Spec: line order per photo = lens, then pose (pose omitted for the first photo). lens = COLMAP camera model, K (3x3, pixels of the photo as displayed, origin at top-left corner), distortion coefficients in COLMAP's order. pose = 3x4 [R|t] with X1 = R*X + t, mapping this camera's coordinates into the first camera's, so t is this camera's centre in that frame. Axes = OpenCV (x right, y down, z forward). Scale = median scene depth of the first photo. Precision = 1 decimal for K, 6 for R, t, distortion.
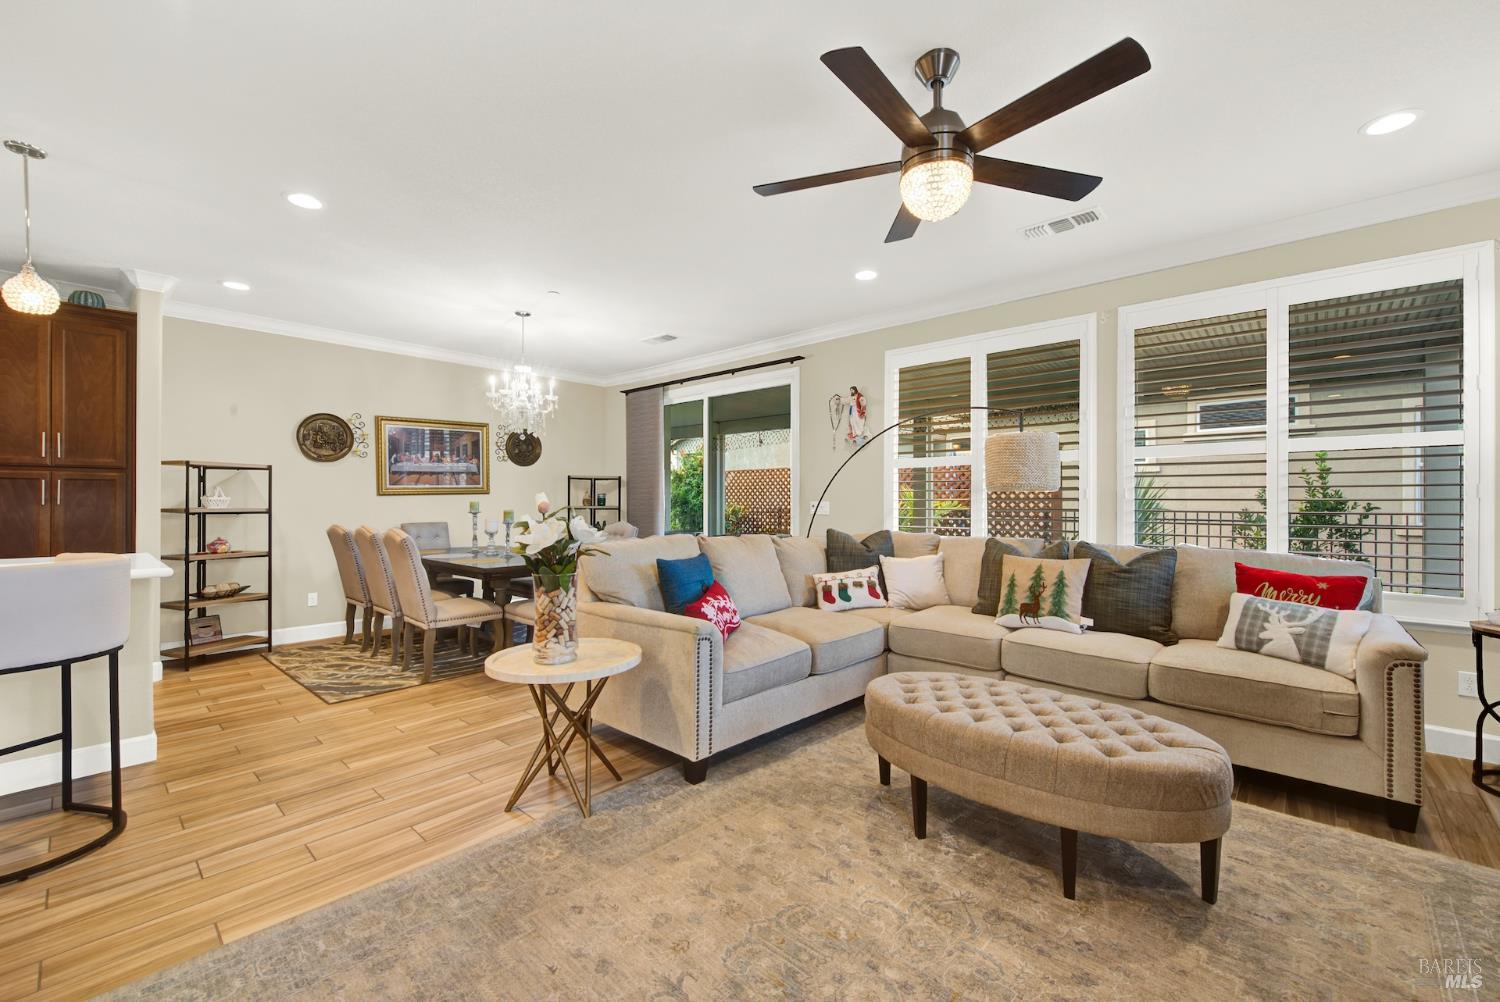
lens RADIAL K [[610.4, 0, 750.0], [0, 610.4, 501.0], [0, 0, 1]] dist [-0.000433, -0.000250]
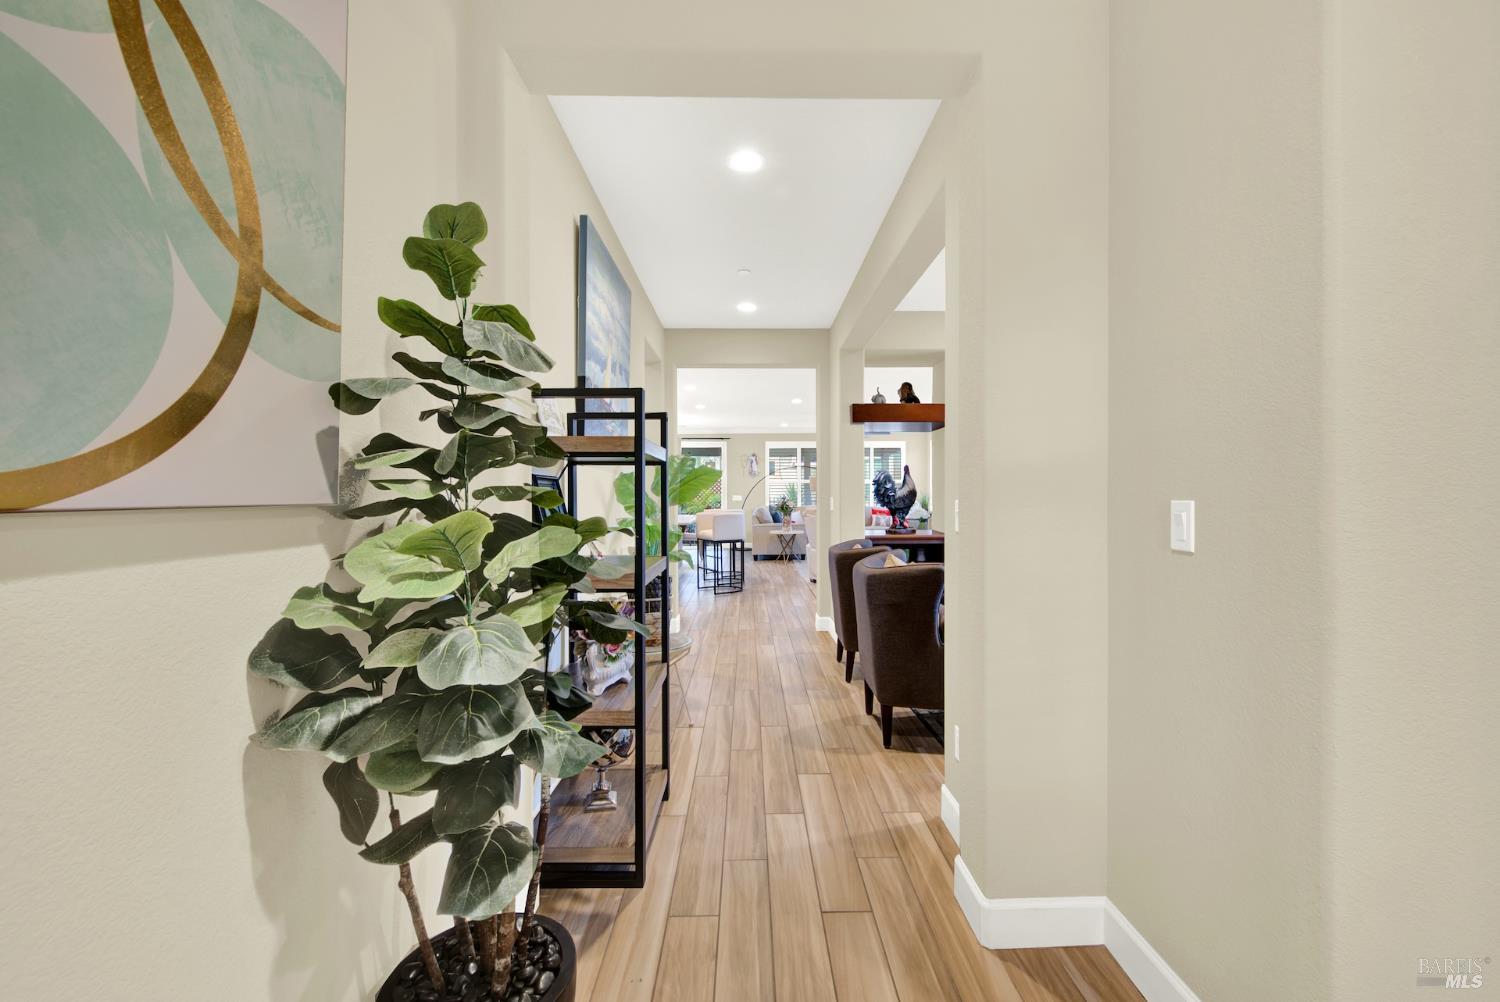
lens RADIAL K [[611.4, 0, 767.7], [0, 611.4, 505.4], [0, 0, 1]] dist [-0.001672, -0.000253]
pose [[0.717525, -0.018819, 0.696279, -2.293414], [0.006698, 0.999775, 0.020120, -0.012867], [-0.696501, -0.009773, 0.717489, -1.344033]]
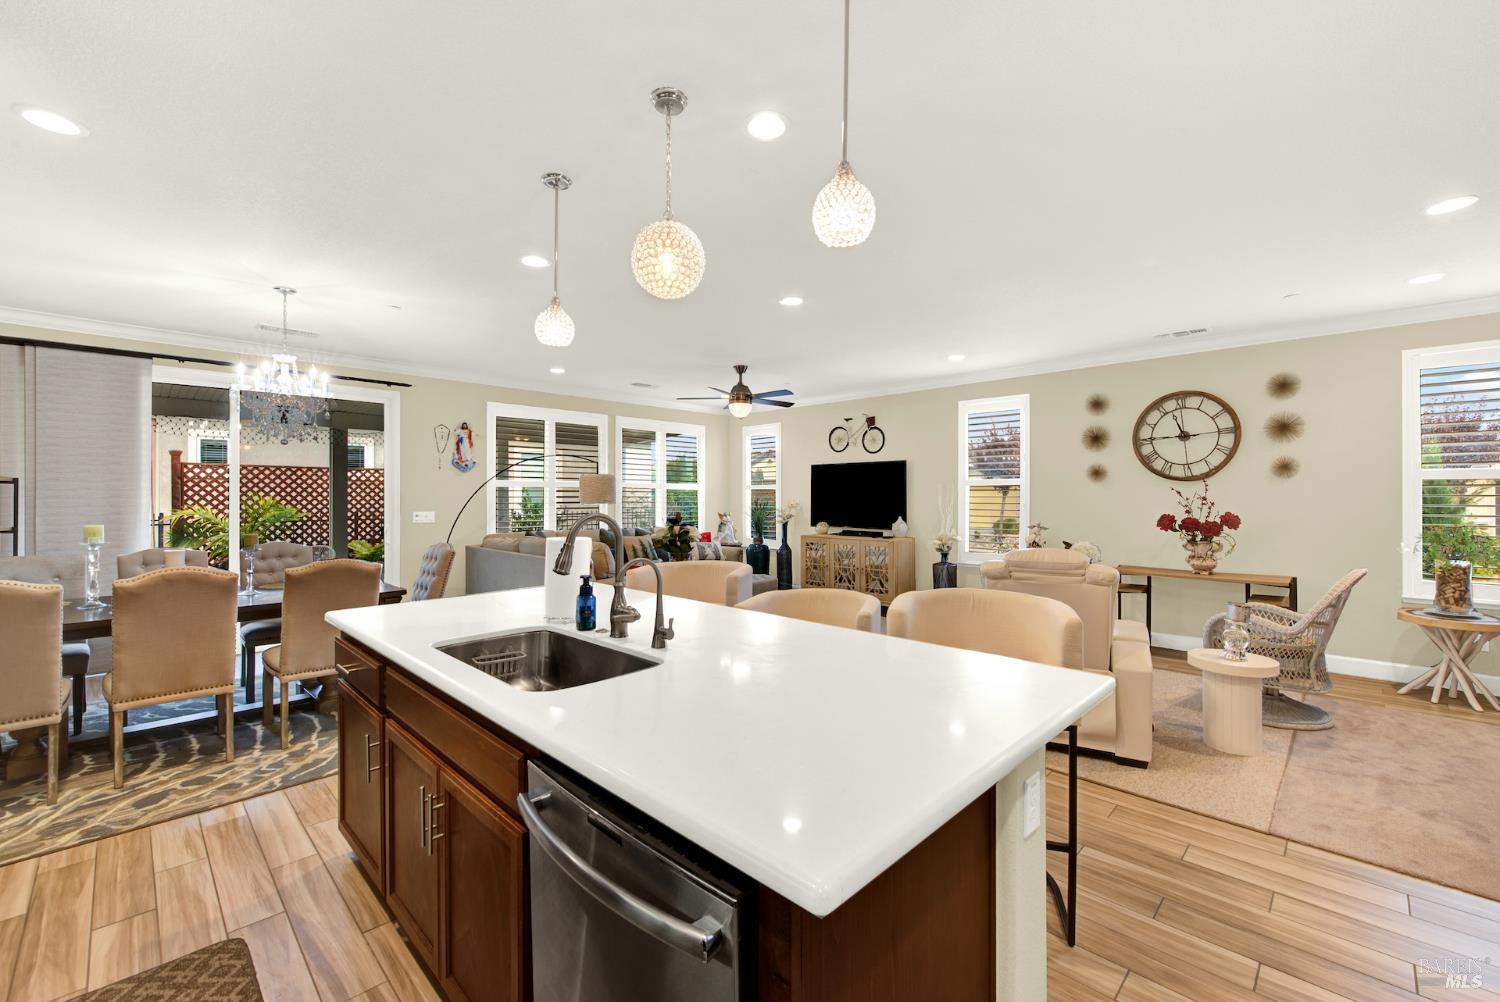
lens RADIAL K [[617.2, 0, 761.0], [0, 617.2, 501.4], [0, 0, 1]] dist [-0.000313, -0.000038]
pose [[0.035556, -0.008284, 0.999333, -1.549882], [-0.000901, 0.999965, 0.008321, -0.043104], [-0.999367, -0.001196, 0.035547, 0.444572]]
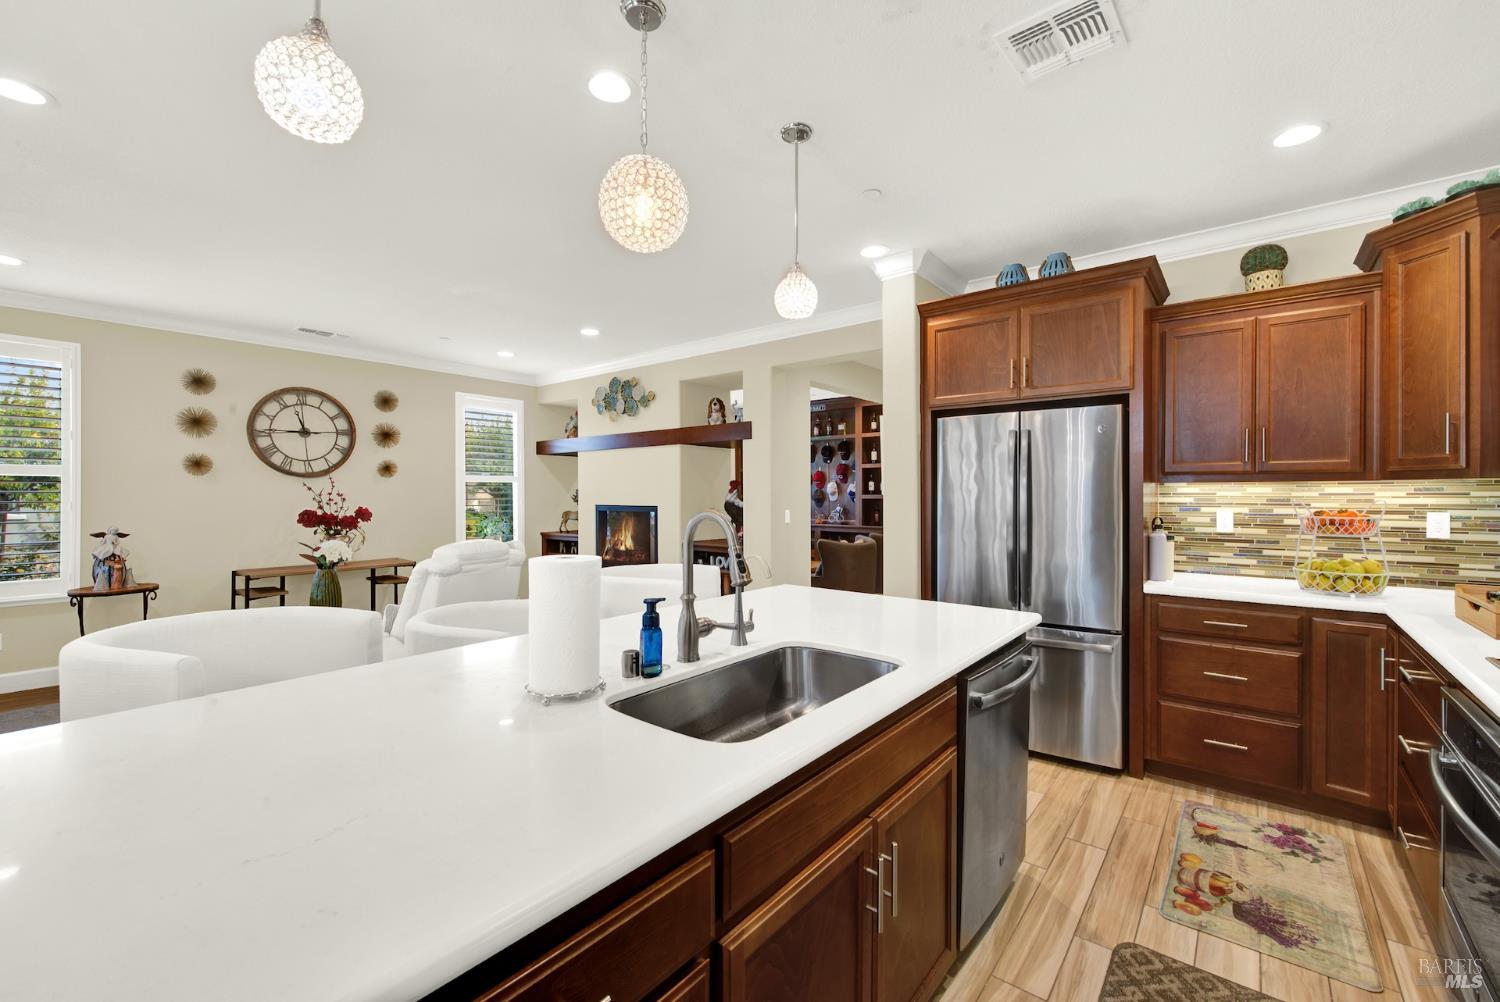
lens RADIAL K [[612.8, 0, 758.6], [0, 612.8, 498.4], [0, 0, 1]] dist [-0.002235, -0.001093]
pose [[-0.998241, -0.000707, -0.059274, -1.043200], [-0.001025, 0.999985, 0.005335, -0.038732], [0.059270, 0.005386, -0.998227, 1.017764]]
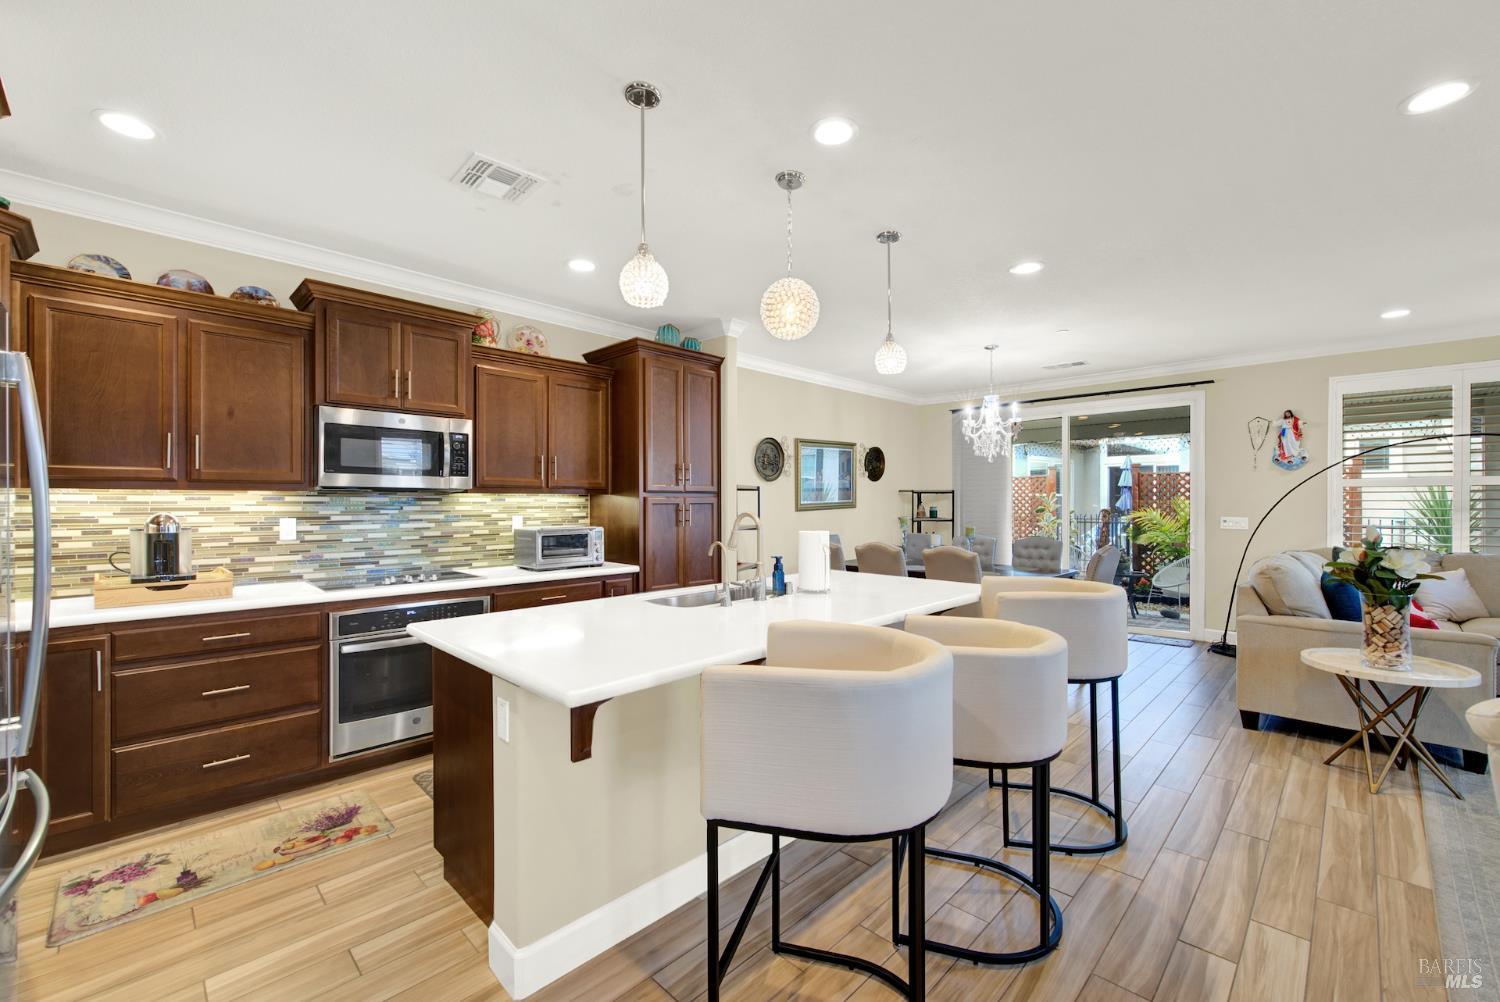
lens RADIAL K [[609.1, 0, 749.8], [0, 609.1, 505.3], [0, 0, 1]] dist [-0.002743, -0.000615]
pose [[0.998858, -0.001650, -0.047745, -0.996031], [0.001923, 0.999982, 0.005678, -0.039777], [0.047734, -0.005764, 0.998843, -0.150179]]
